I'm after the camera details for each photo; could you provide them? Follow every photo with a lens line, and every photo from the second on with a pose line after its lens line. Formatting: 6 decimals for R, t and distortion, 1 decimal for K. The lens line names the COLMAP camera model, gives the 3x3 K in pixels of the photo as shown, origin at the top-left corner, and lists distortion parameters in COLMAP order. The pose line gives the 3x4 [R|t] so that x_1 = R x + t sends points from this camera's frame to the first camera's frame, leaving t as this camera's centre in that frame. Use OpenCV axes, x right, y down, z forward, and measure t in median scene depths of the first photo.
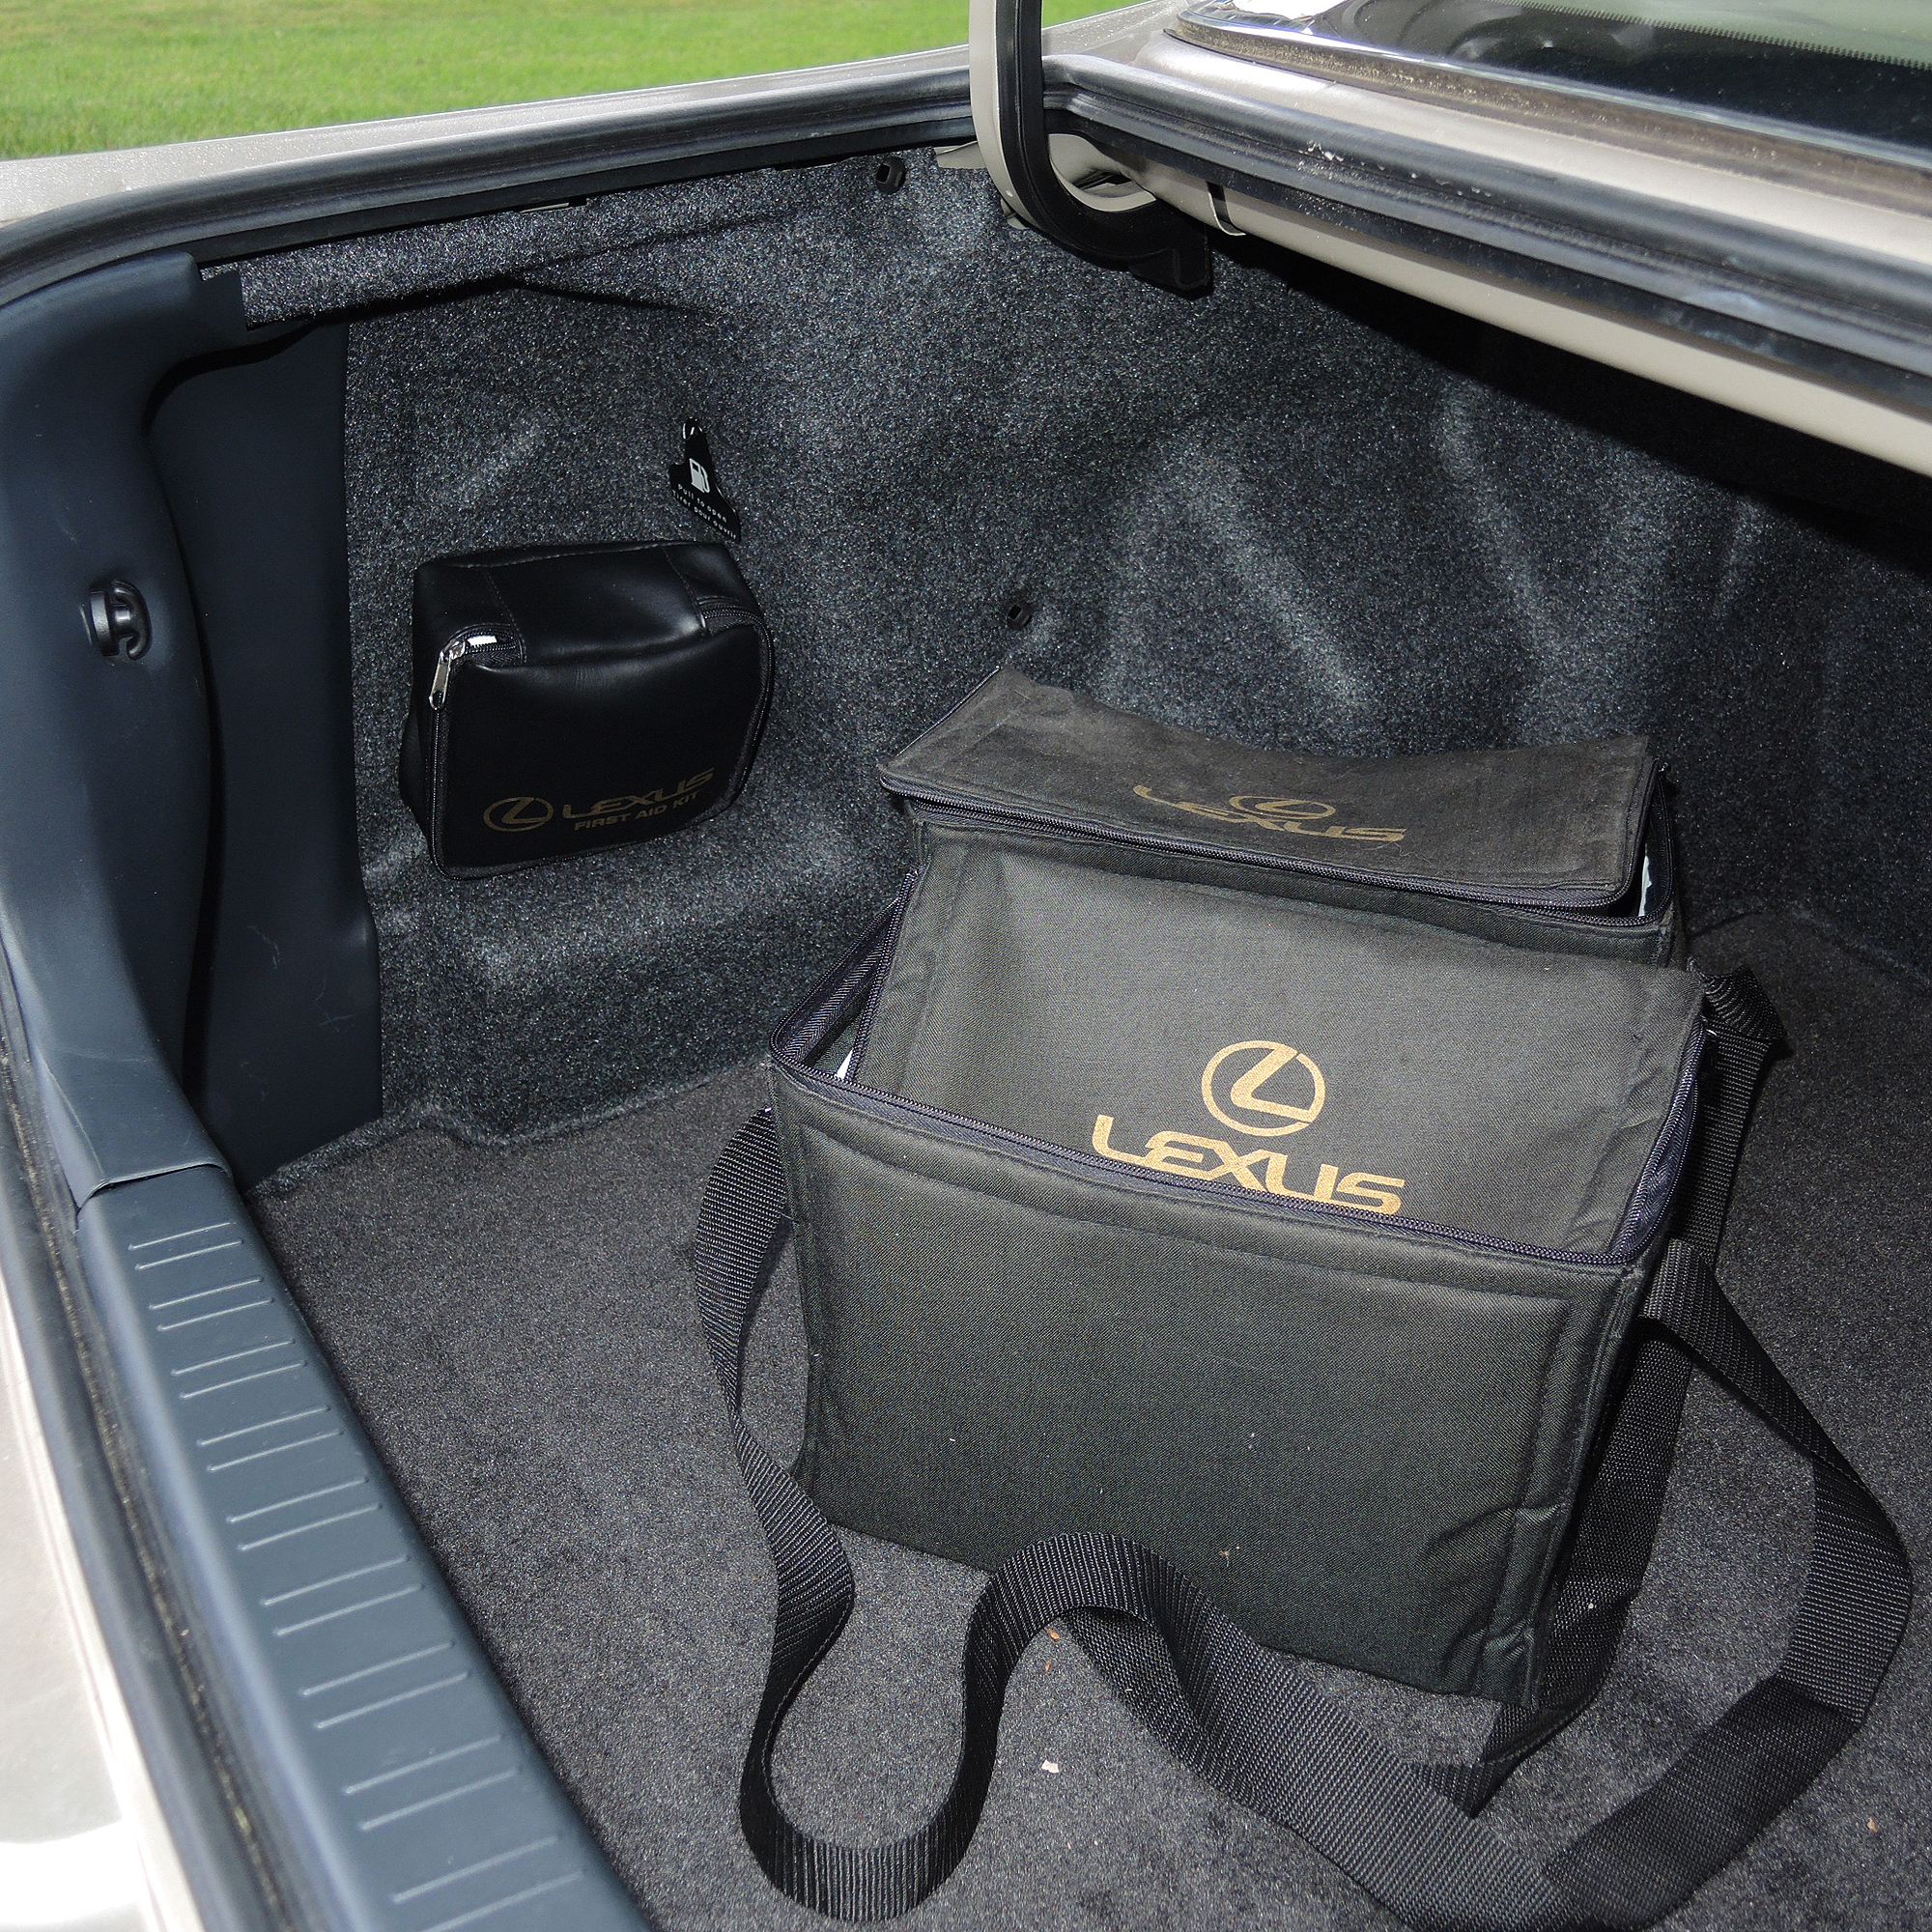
lens RADIAL K [[2151.8, 0, 970.7], [0, 2151.8, 959.6], [0, 0, 1]] dist [-0.057008, 0.000000]
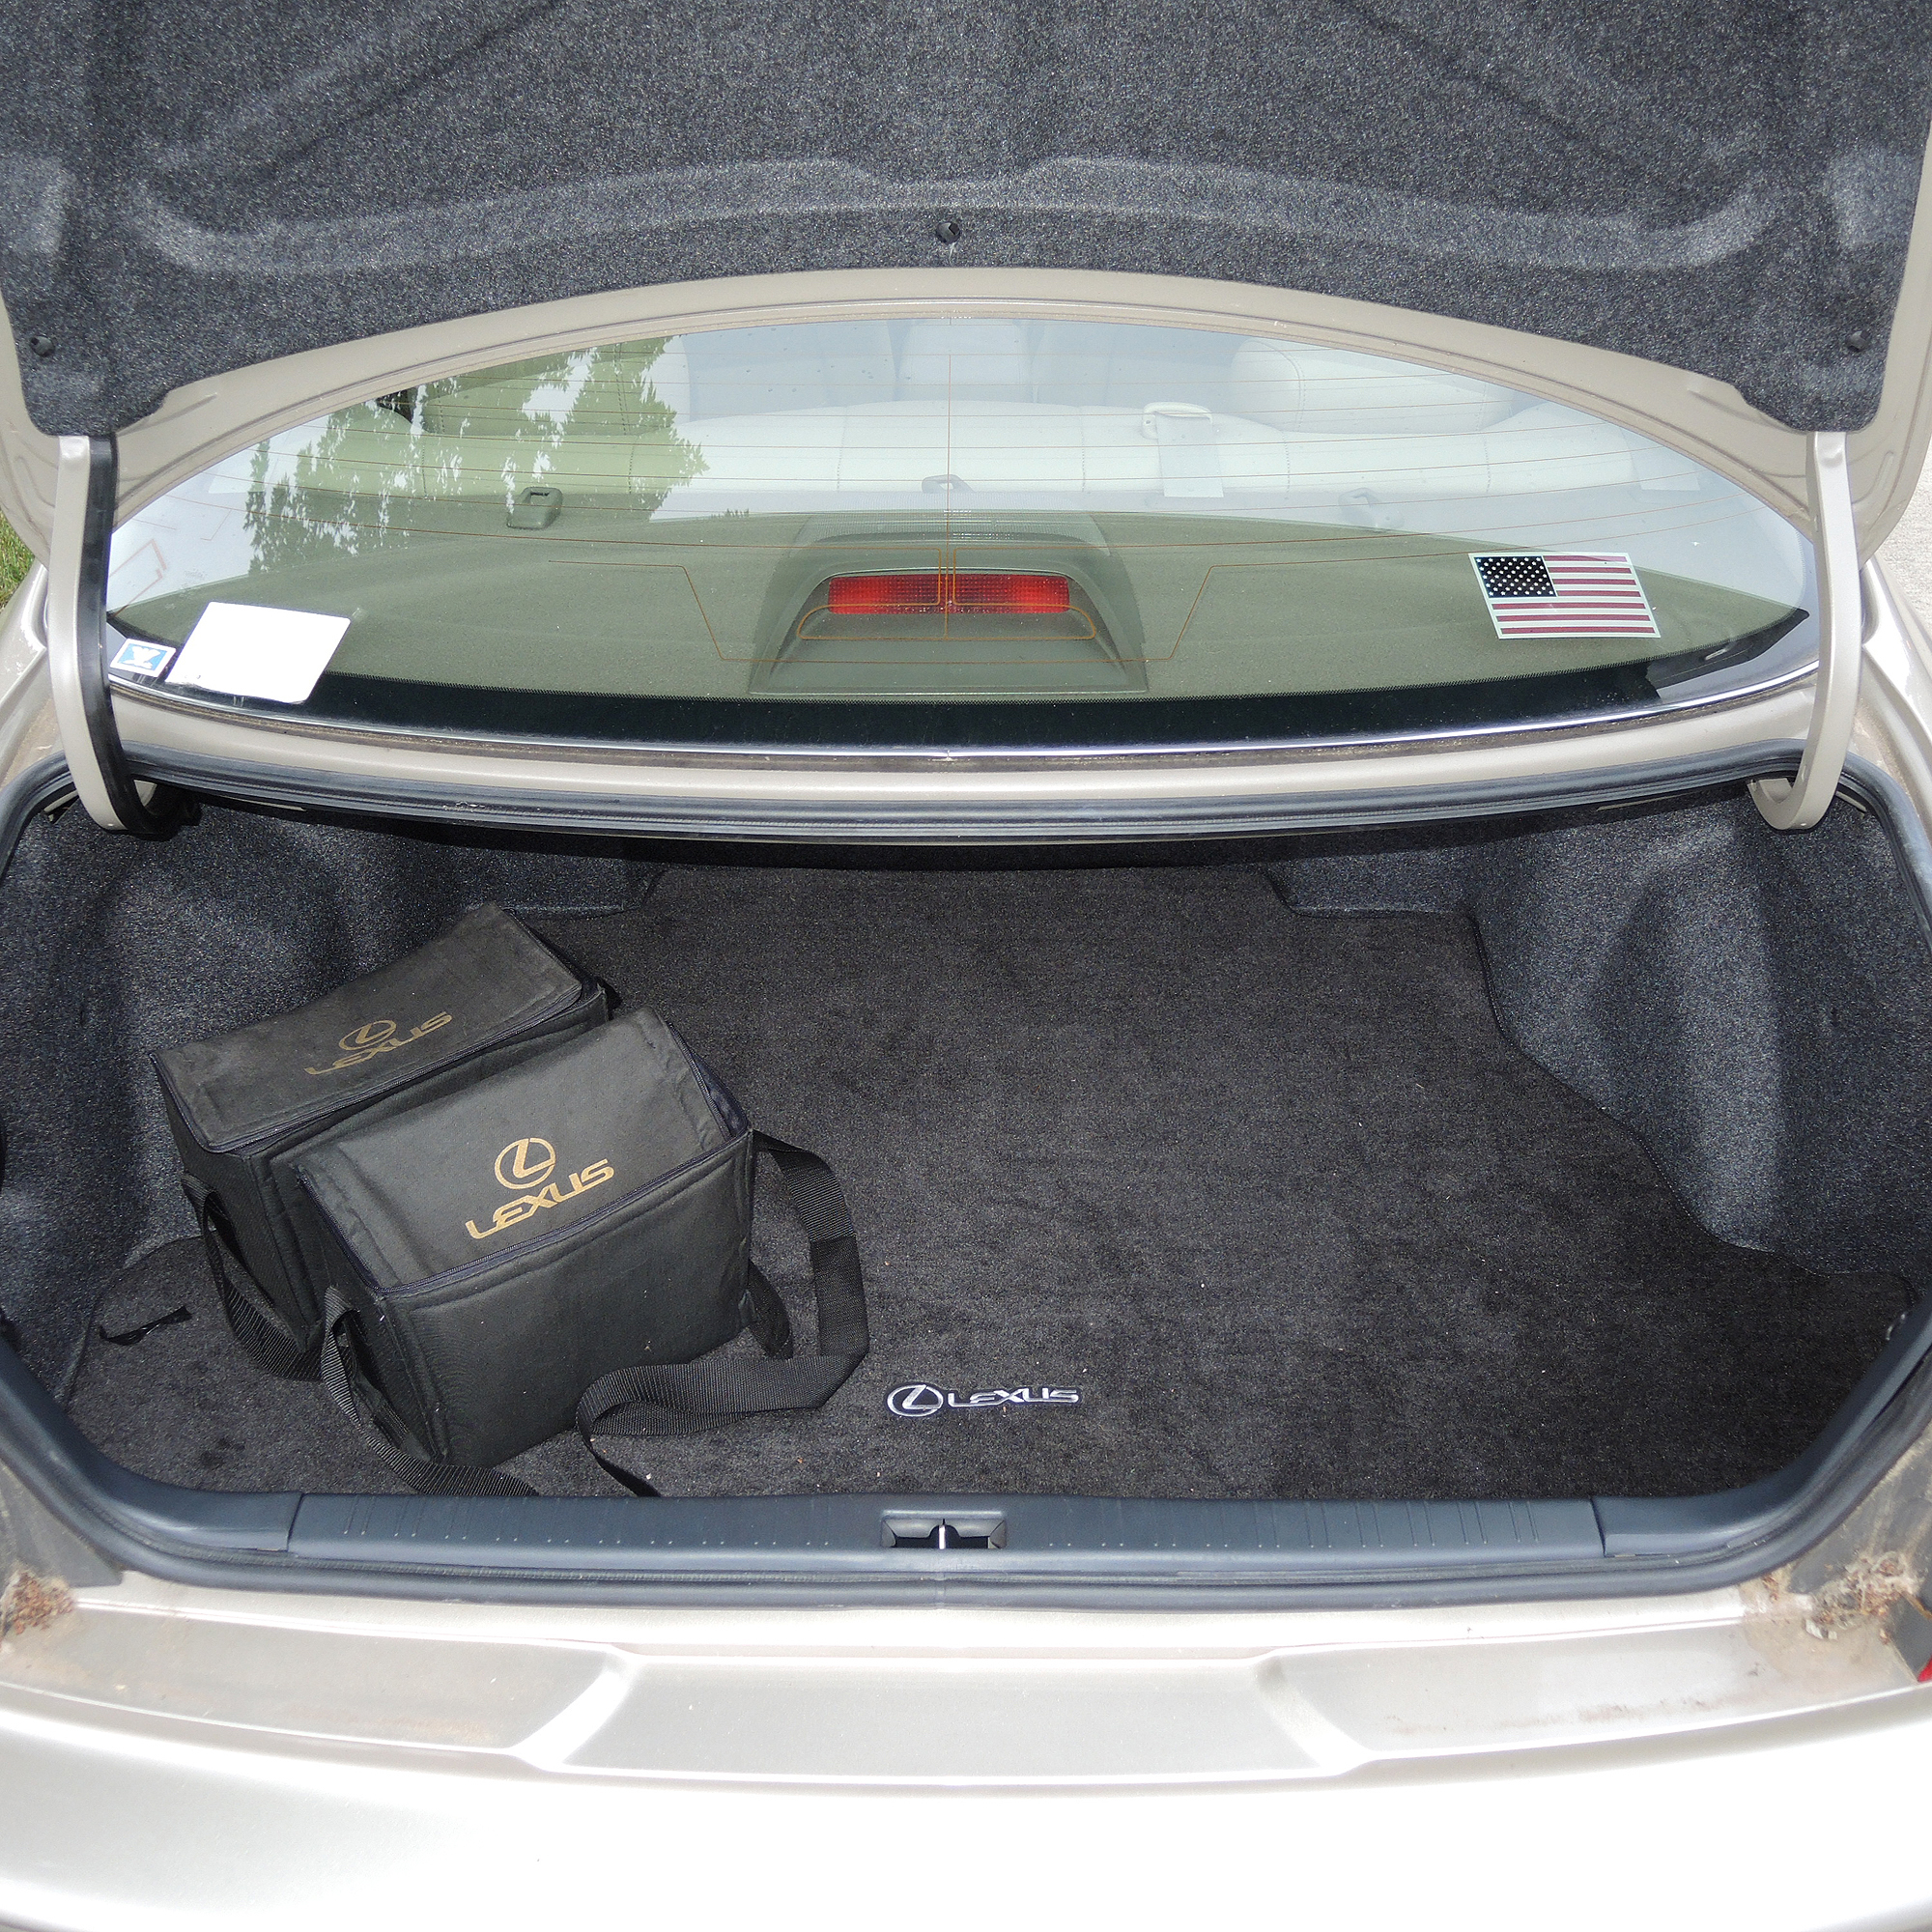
lens RADIAL K [[2151.8, 0, 966.6], [0, 2151.8, 967.6], [0, 0, 1]] dist [-0.057008, 0.000000]
pose [[0.546712, -0.524767, 0.652477, -0.871589], [0.441052, 0.842858, 0.308325, -0.543330], [-0.711744, 0.119211, 0.692250, -0.736118]]
